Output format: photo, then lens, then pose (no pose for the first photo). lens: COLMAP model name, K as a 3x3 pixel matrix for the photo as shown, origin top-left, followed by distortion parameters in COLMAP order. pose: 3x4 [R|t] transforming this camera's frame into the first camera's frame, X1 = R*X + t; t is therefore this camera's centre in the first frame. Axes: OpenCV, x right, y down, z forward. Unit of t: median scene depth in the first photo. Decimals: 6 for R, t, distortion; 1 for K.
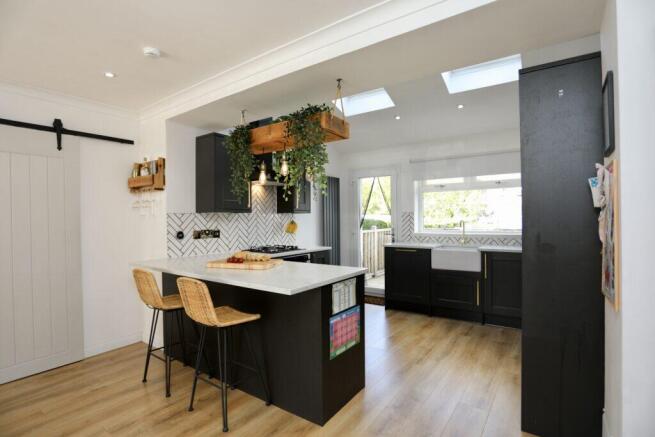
lens RADIAL K [[323.5, 0, 325.8], [0, 323.5, 216.9], [0, 0, 1]] dist [-0.071589, 0.028579]
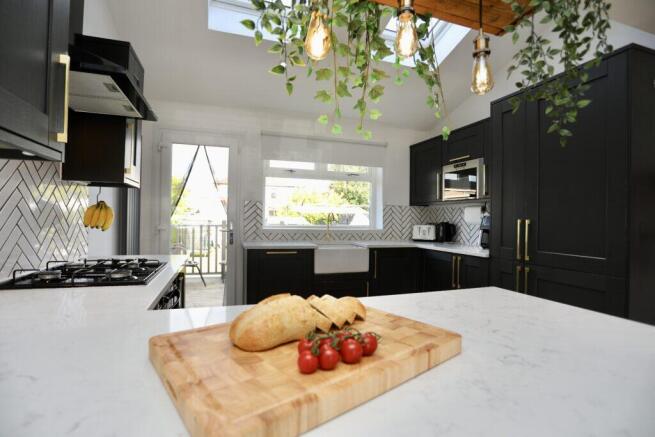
lens RADIAL K [[317.8, 0, 324.9], [0, 317.8, 216.9], [0, 0, 1]] dist [-0.071536, 0.030367]
pose [[0.591048, 0.023682, 0.806289, -0.343106], [-0.025774, 0.999613, -0.010467, 0.038464], [-0.806225, -0.014594, 0.591429, 0.669798]]
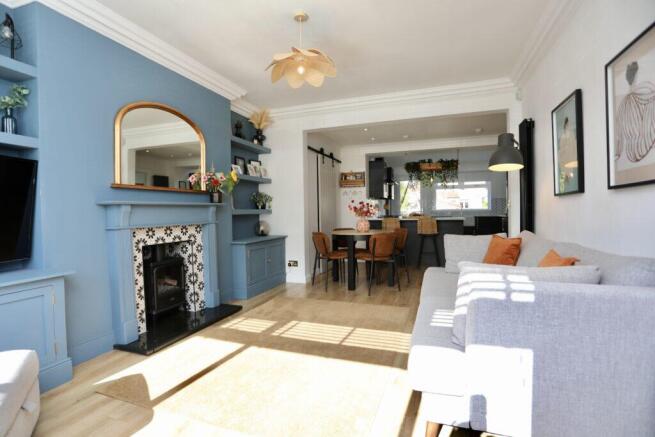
lens RADIAL K [[321.2, 0, 323.2], [0, 321.2, 216.7], [0, 0, 1]] dist [-0.069853, 0.032321]
pose [[0.963238, -0.007064, 0.268557, -1.281041], [0.002544, 0.999849, 0.017173, 0.076517], [-0.268638, -0.015858, 0.963111, -0.953378]]
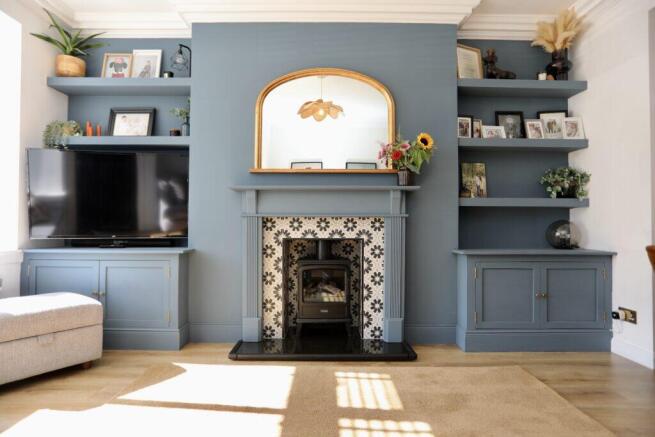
lens RADIAL K [[345.8, 0, 327.5], [0, 345.8, 218.5], [0, 0, 1]] dist [-0.031152, 0.000885]
pose [[0.586933, -0.002312, -0.809632, -0.814764], [-0.007437, 0.999938, -0.008246, 0.127487], [0.809601, 0.010861, 0.586880, -0.406141]]
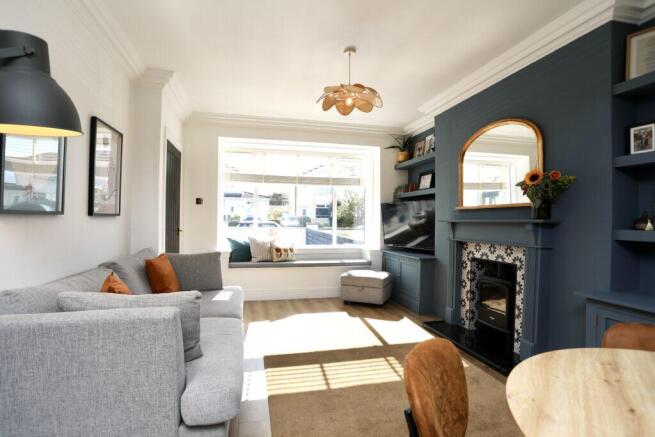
lens RADIAL K [[326.7, 0, 325.4], [0, 326.7, 217.5], [0, 0, 1]] dist [-0.075761, 0.034302]
pose [[-0.653023, -0.003265, -0.757331, -0.449914], [-0.000356, 0.999992, -0.004004, 0.046991], [0.757338, -0.002346, -0.653019, 0.294828]]
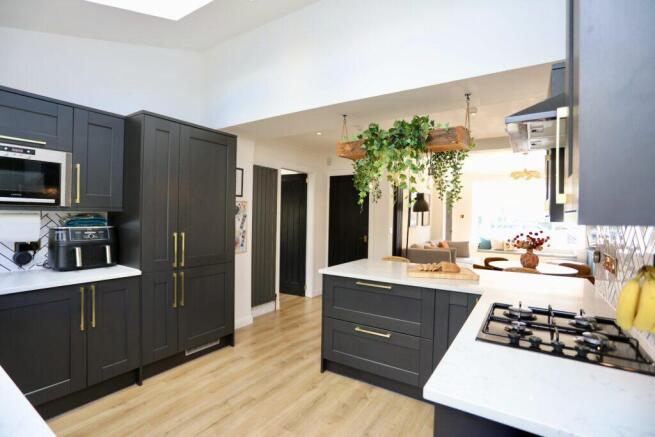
lens RADIAL K [[317.8, 0, 324.9], [0, 317.8, 216.9], [0, 0, 1]] dist [-0.071536, 0.030367]
pose [[-0.998884, -0.007979, -0.046558, 0.119497], [-0.008058, 0.999966, 0.001522, -0.018608], [0.046544, 0.001896, -0.998914, 1.542923]]
